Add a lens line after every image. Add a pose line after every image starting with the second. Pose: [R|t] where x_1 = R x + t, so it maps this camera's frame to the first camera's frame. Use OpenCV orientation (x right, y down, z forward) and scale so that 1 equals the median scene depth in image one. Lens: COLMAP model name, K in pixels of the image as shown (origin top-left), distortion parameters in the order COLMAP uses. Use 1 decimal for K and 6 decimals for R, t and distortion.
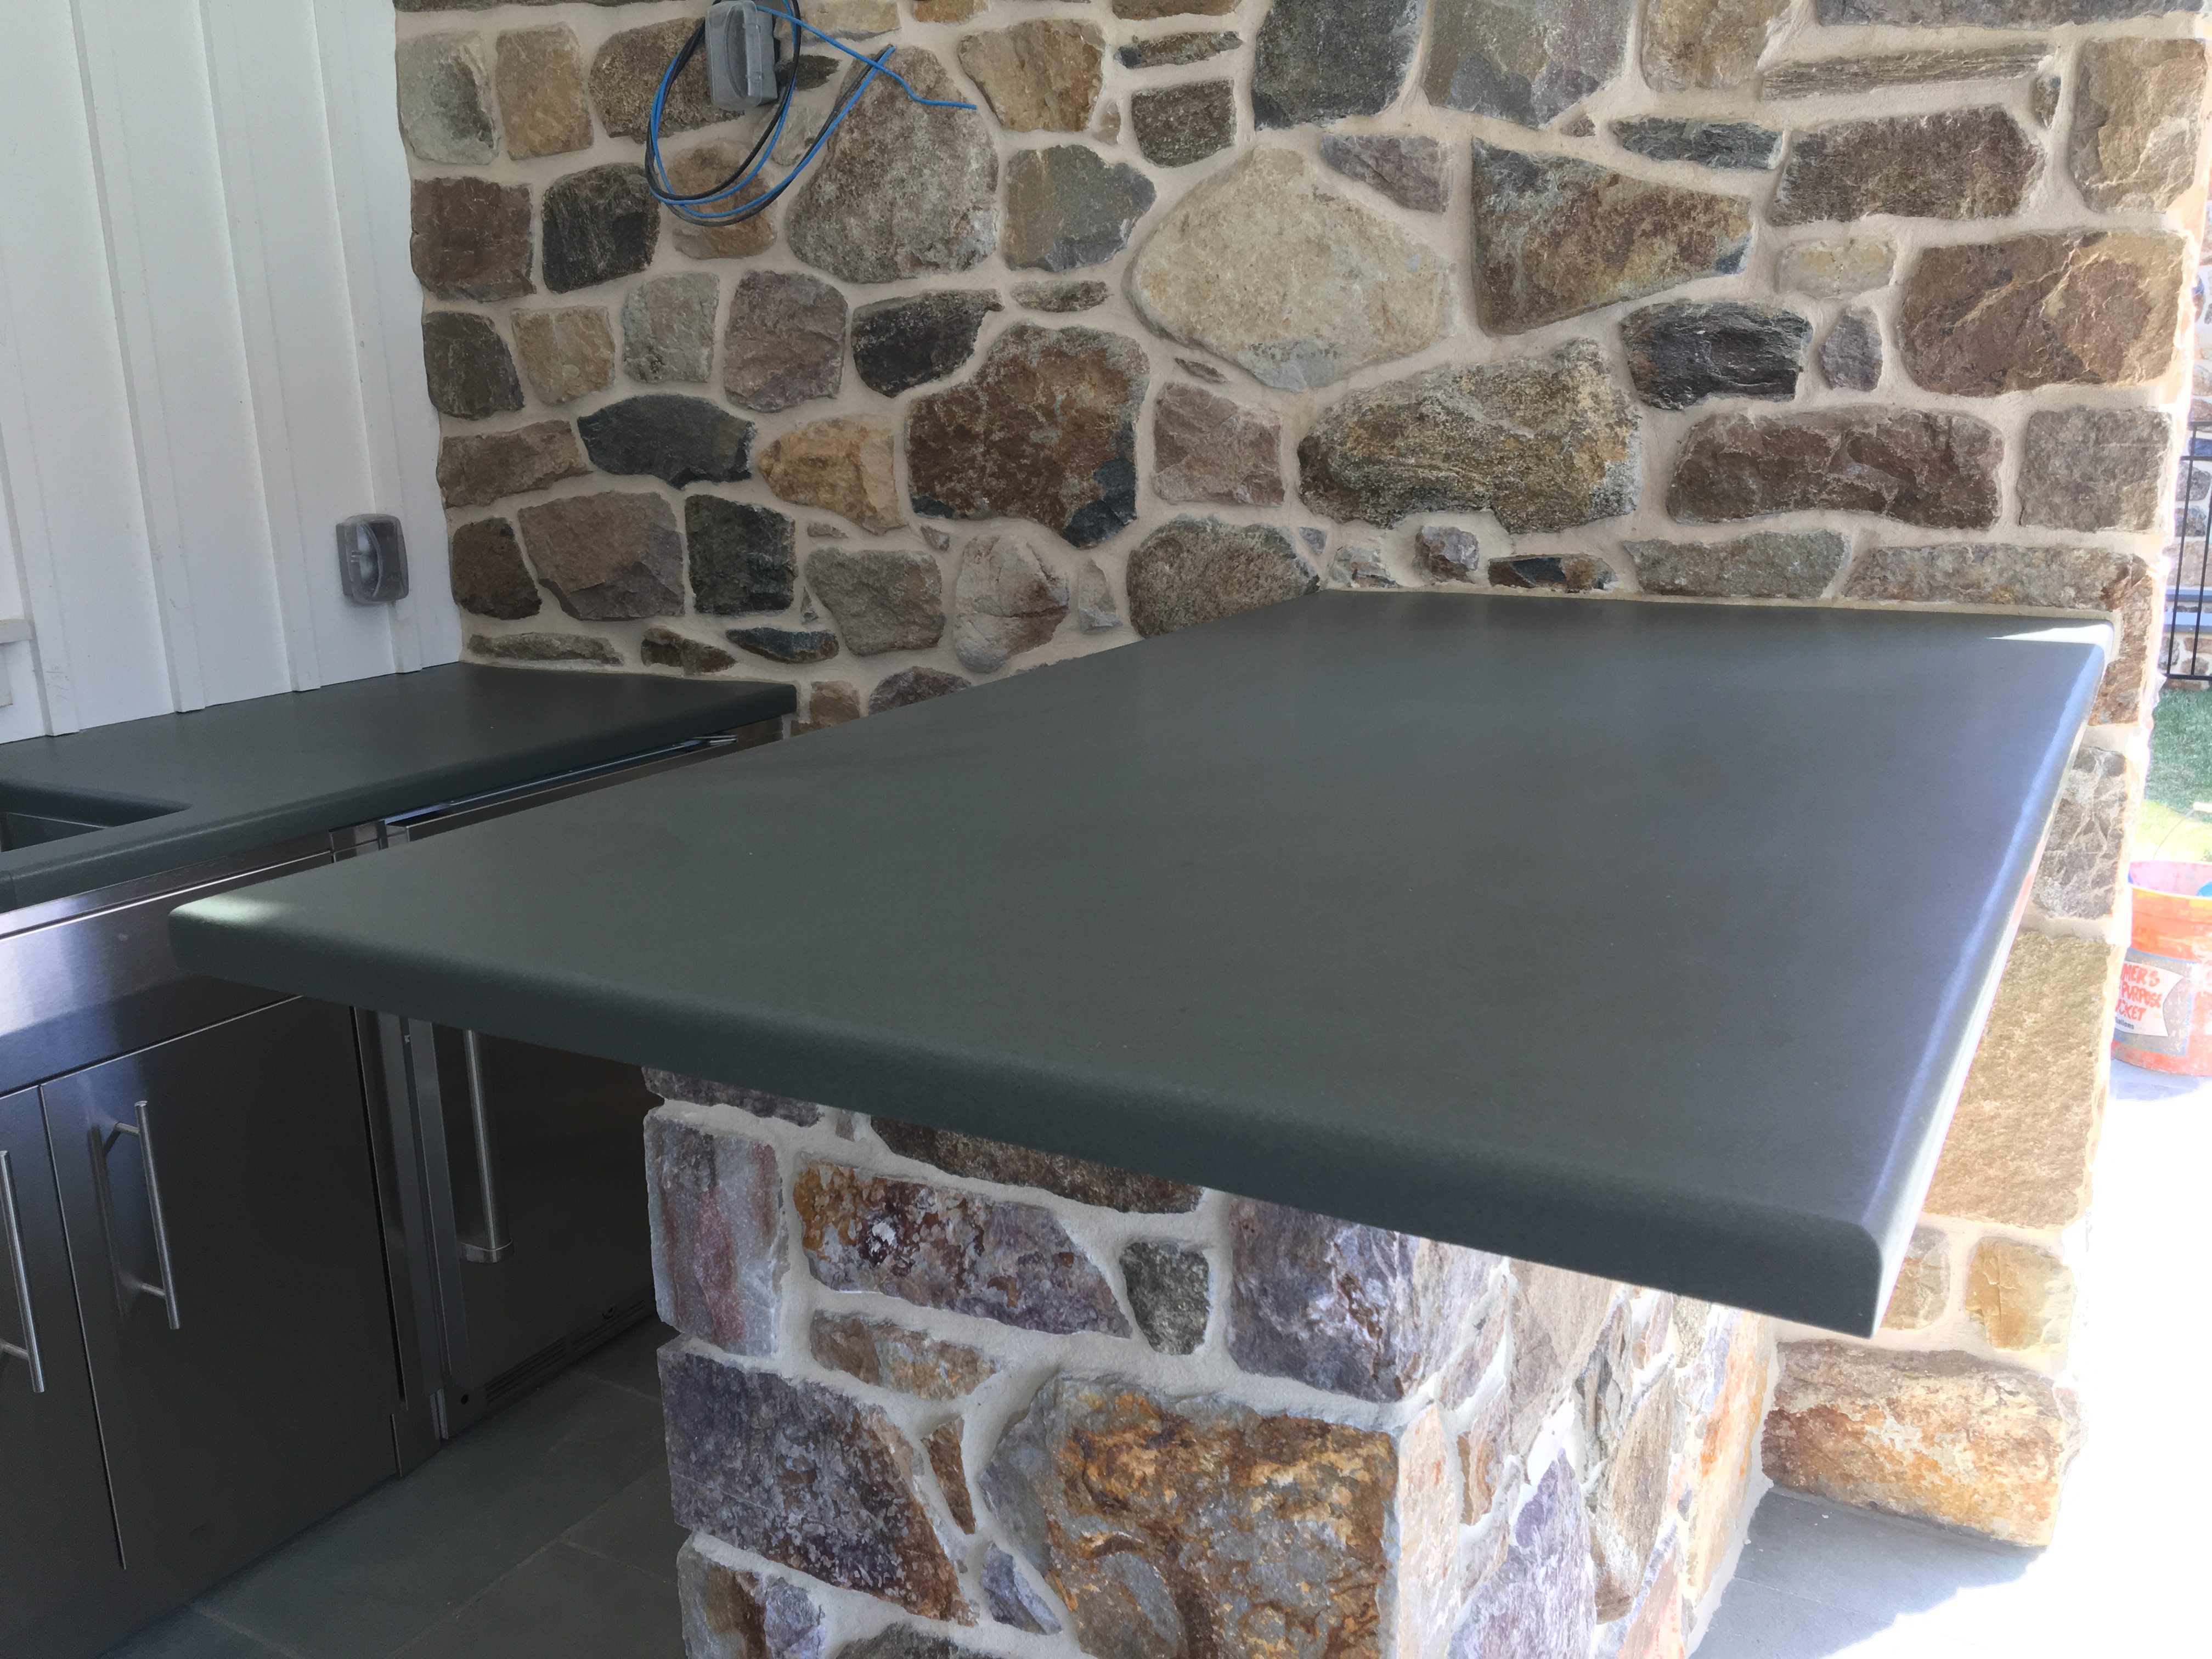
lens RADIAL K [[1868.6, 0, 1106.0], [0, 1868.6, 829.5], [0, 0, 1]] dist [0.075410, -0.092609]
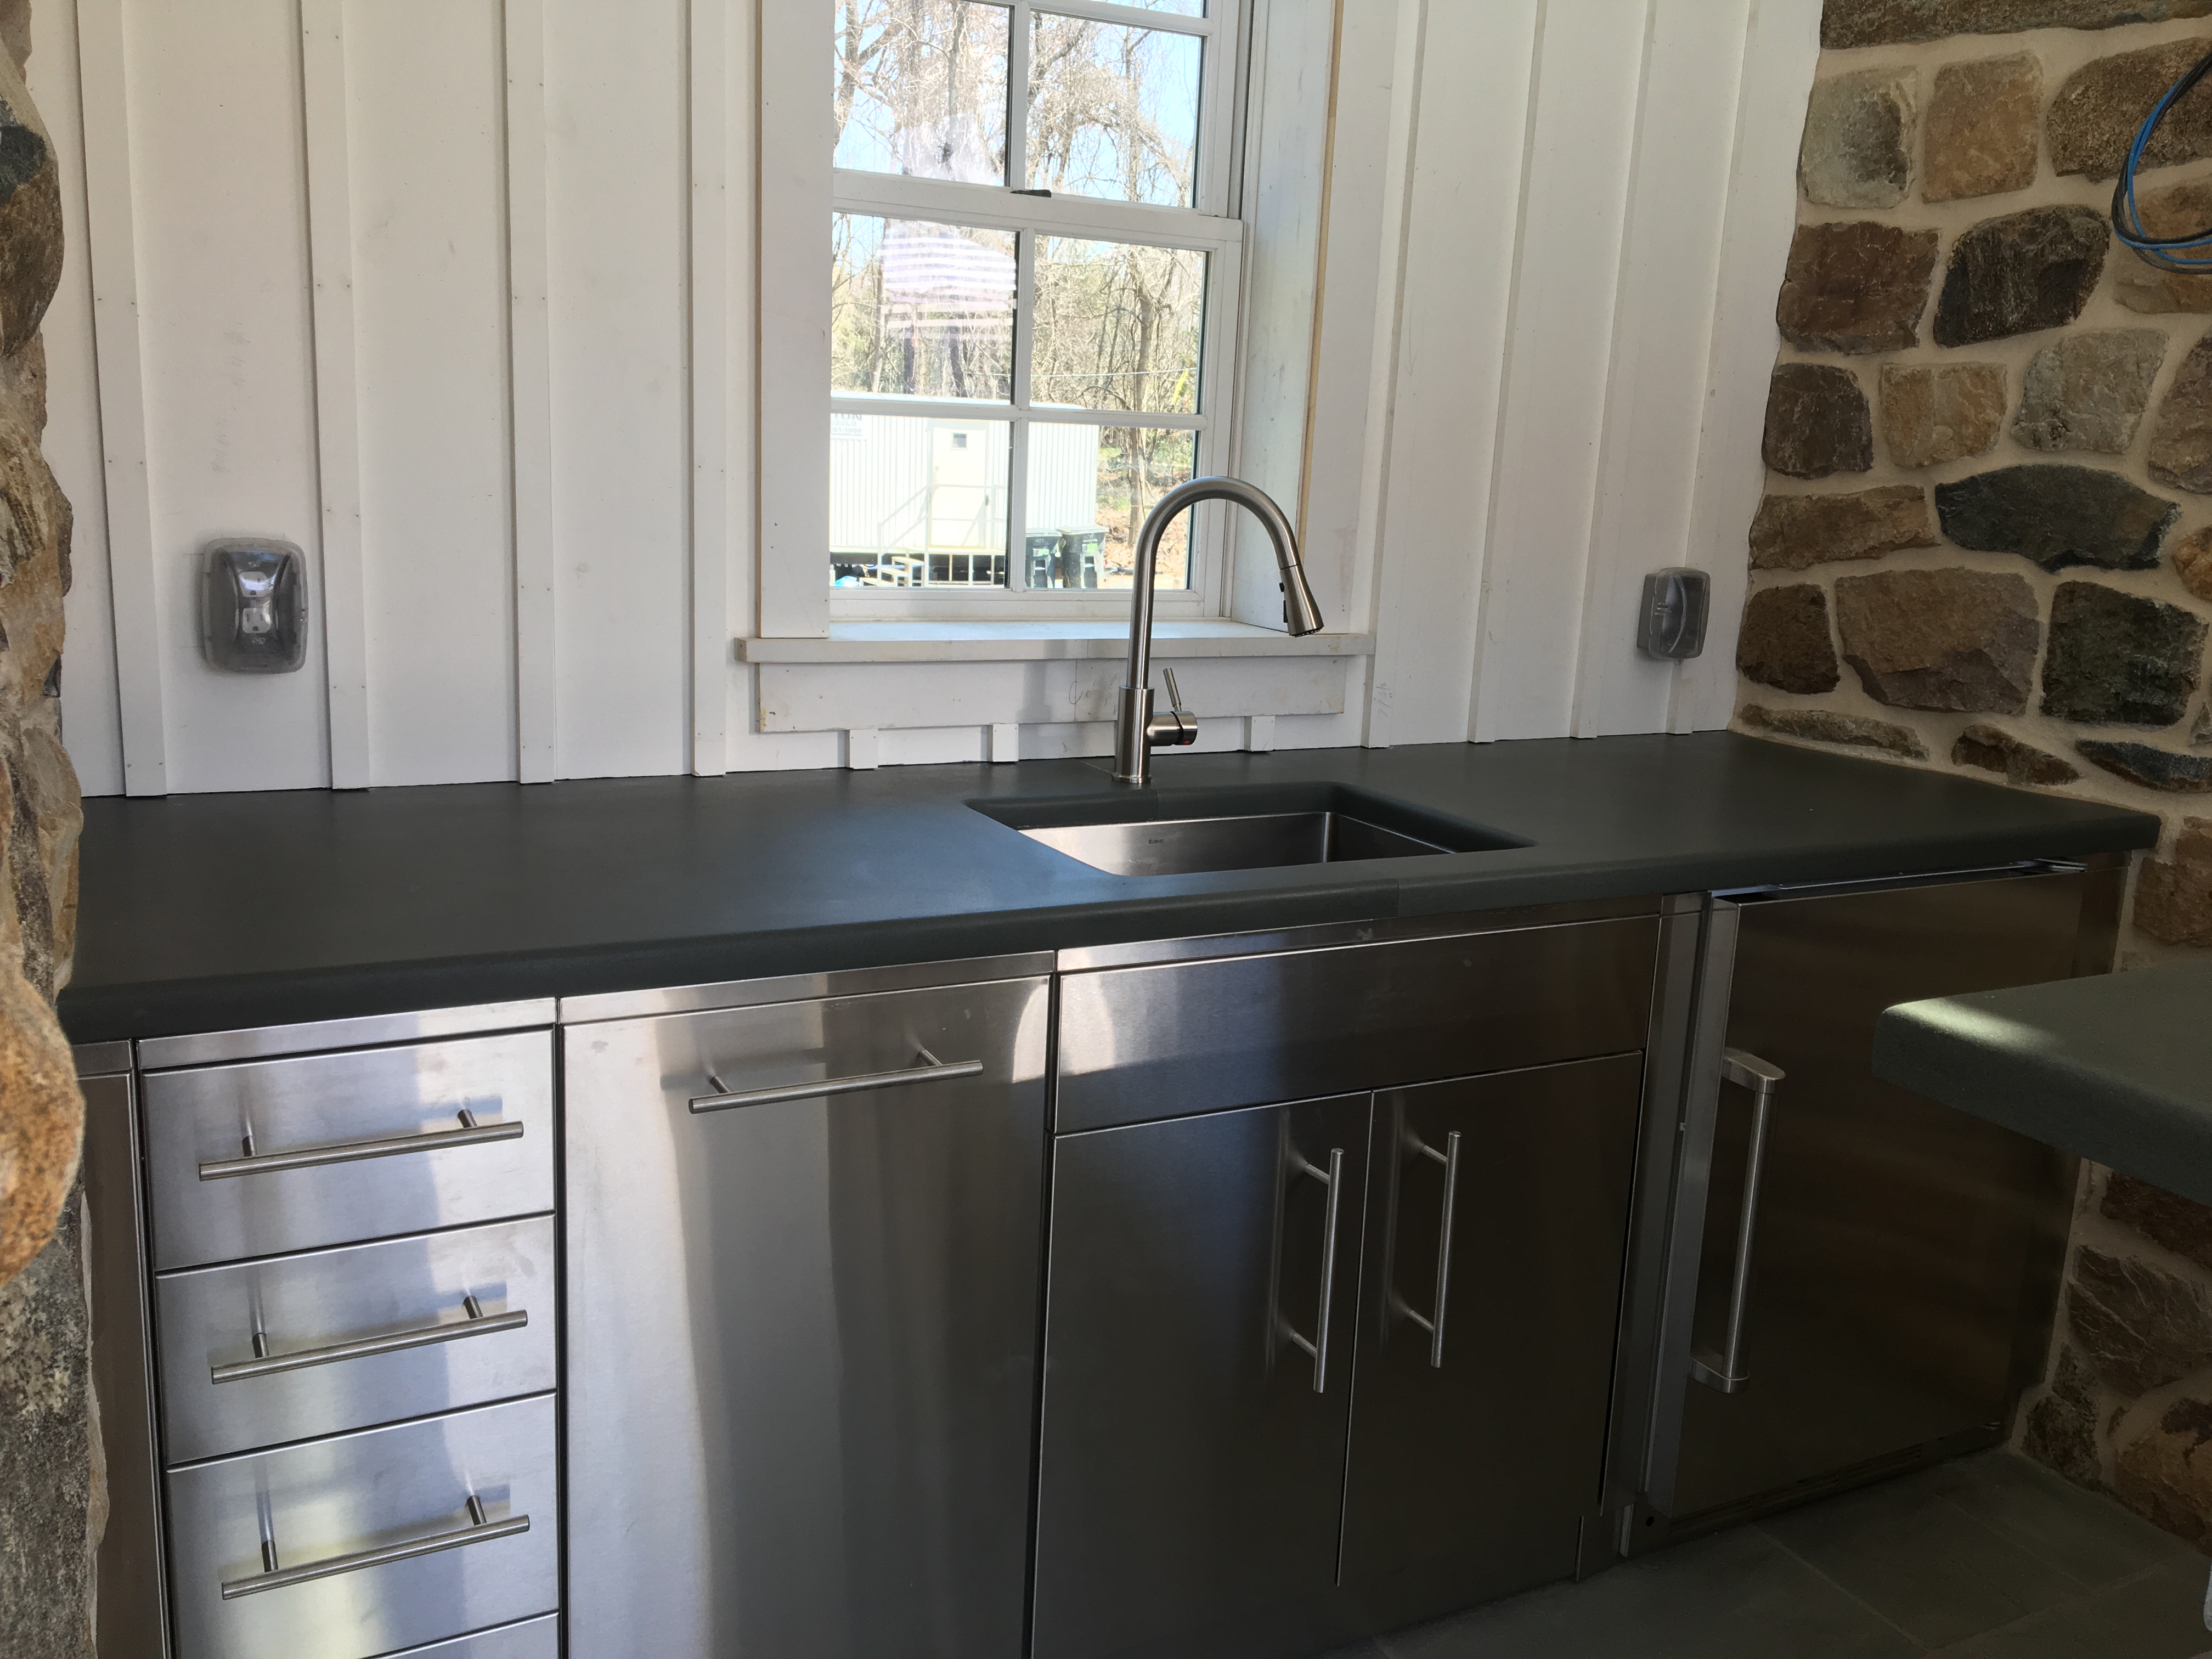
lens RADIAL K [[1868.6, 0, 1106.0], [0, 1868.6, 829.5], [0, 0, 1]] dist [0.075410, -0.092609]
pose [[0.849332, 0.173402, -0.498565, -0.142880], [-0.191951, 0.981300, 0.014301, 0.006928], [0.491722, 0.083554, 0.866734, 0.035833]]
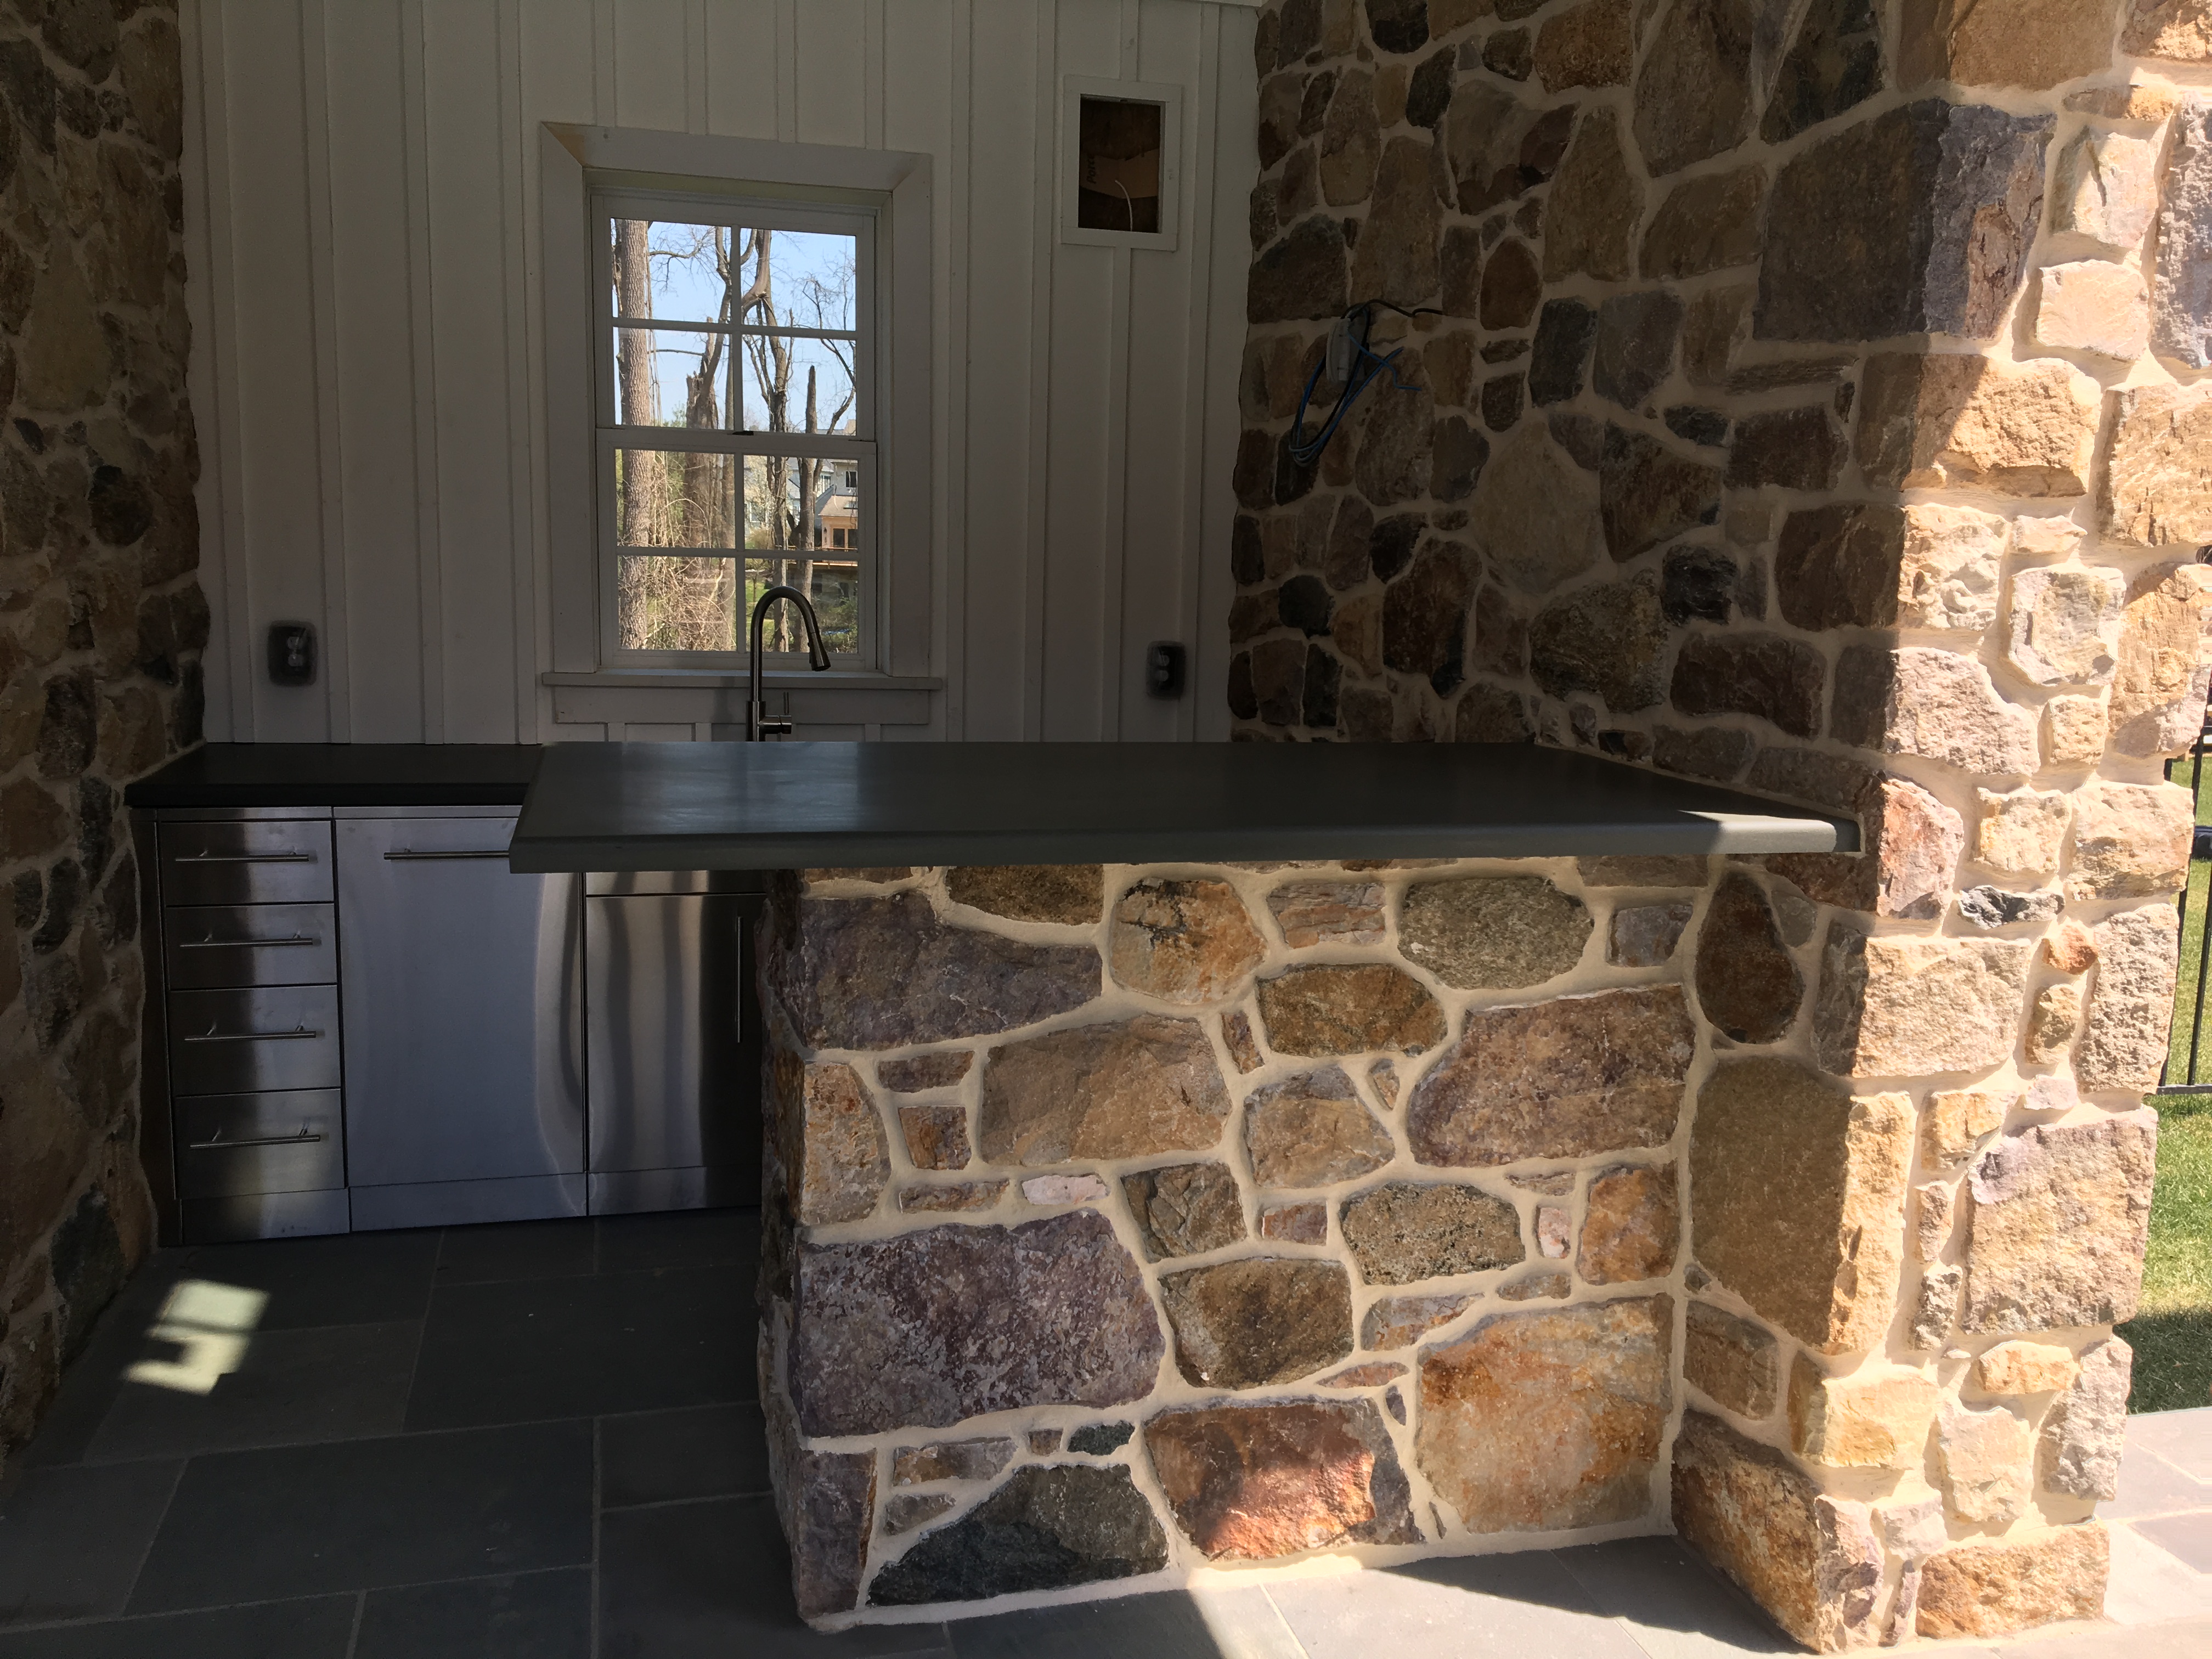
lens RADIAL K [[1868.6, 0, 1106.0], [0, 1868.6, 829.5], [0, 0, 1]] dist [0.075410, -0.092609]
pose [[0.698084, 0.151382, -0.699830, 0.702333], [-0.213890, 0.976856, -0.002050, -0.001274], [0.683322, 0.151118, 0.714307, -0.117022]]
